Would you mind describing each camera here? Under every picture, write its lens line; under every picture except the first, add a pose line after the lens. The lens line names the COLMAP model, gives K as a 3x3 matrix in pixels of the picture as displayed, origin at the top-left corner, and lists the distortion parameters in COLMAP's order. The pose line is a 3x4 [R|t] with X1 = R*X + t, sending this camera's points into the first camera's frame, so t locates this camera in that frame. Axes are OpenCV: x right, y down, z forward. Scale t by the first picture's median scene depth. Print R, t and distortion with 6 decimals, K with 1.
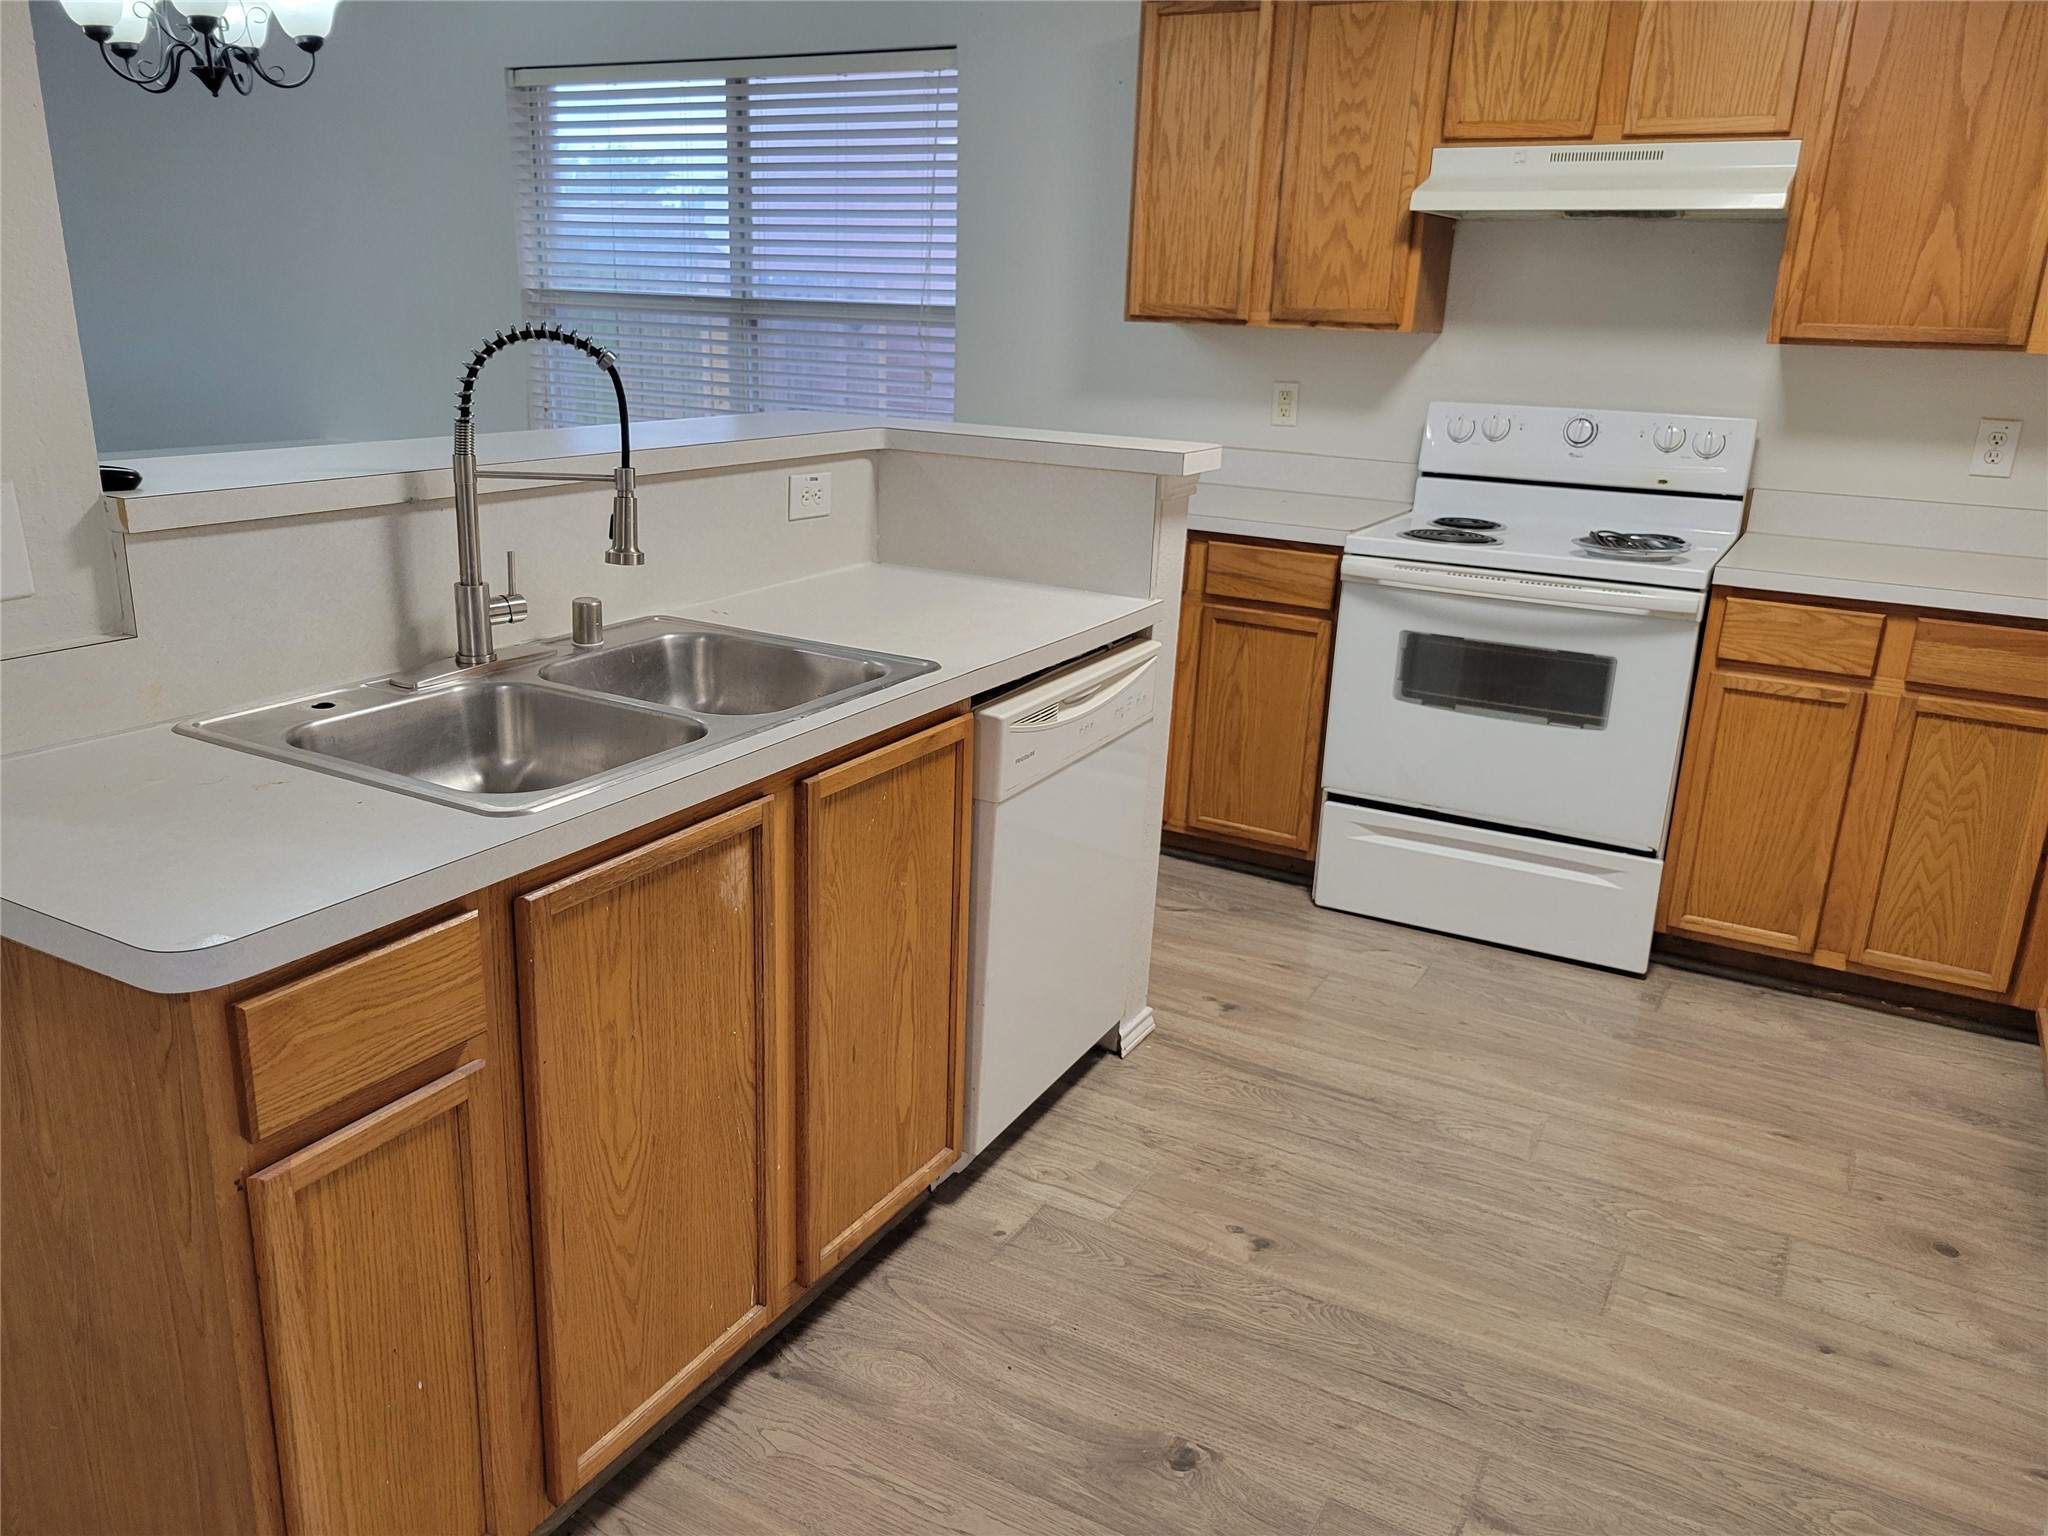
lens RADIAL K [[1533.0, 0, 995.9], [0, 1533.0, 771.6], [0, 0, 1]] dist [0.036402, -0.010086]
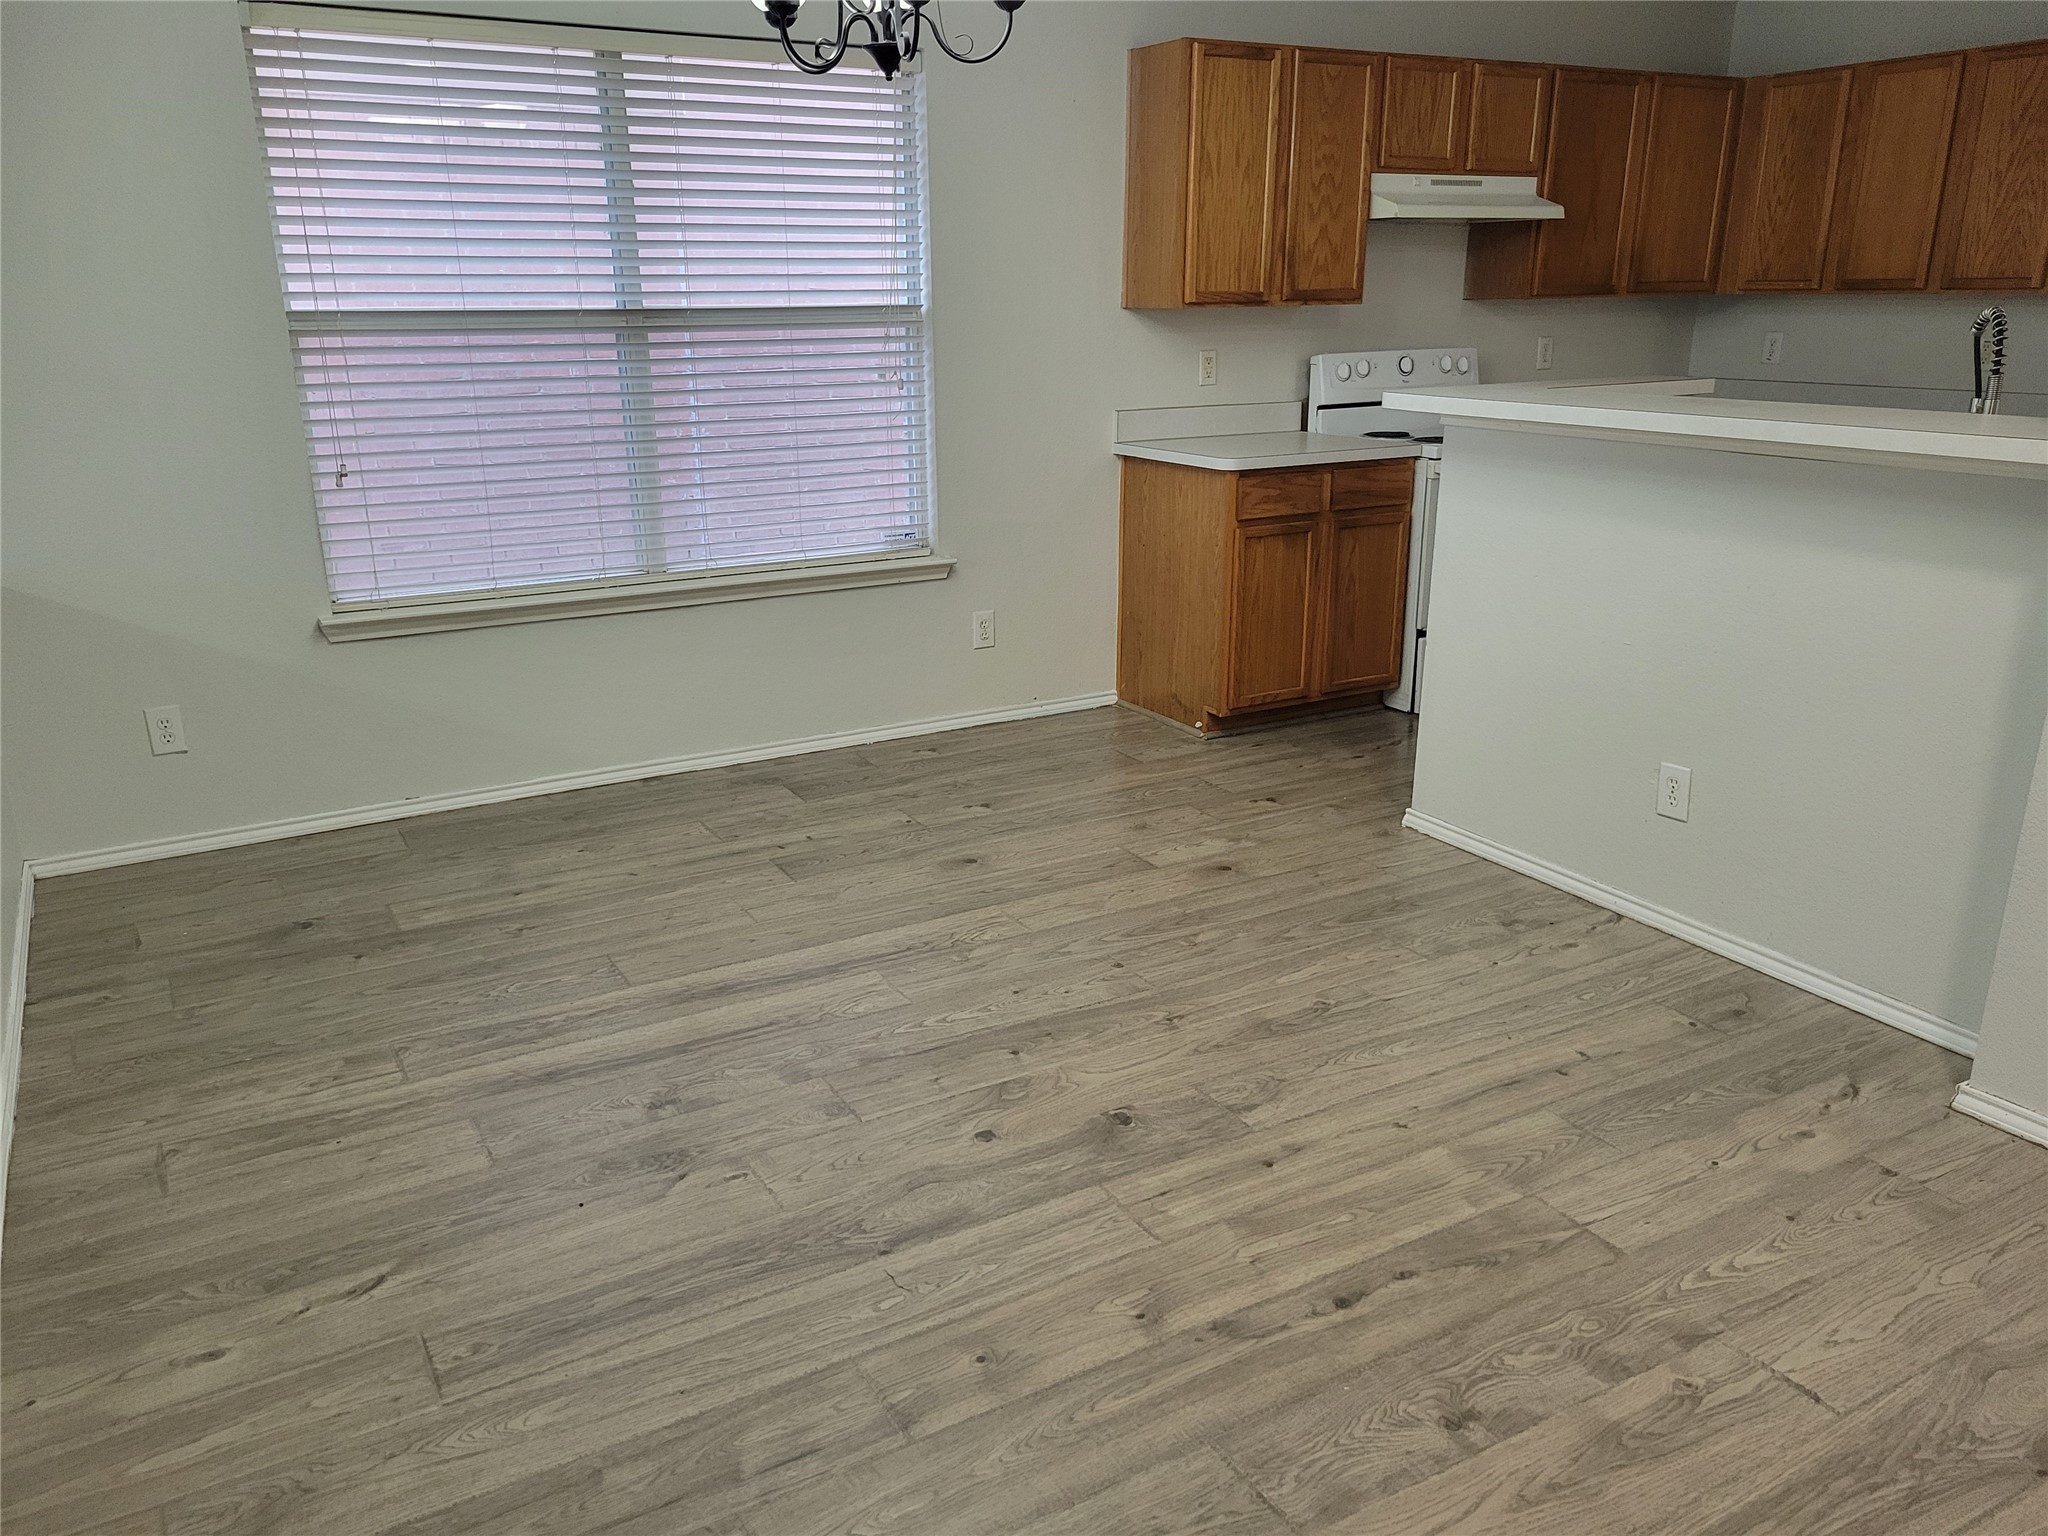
lens RADIAL K [[1533.0, 0, 995.9], [0, 1533.0, 771.6], [0, 0, 1]] dist [0.036402, -0.010086]
pose [[0.515403, -0.291462, 0.805860, -1.087673], [0.279385, 0.946153, 0.163518, -0.193357], [-0.810126, 0.140867, 0.569080, 0.502882]]
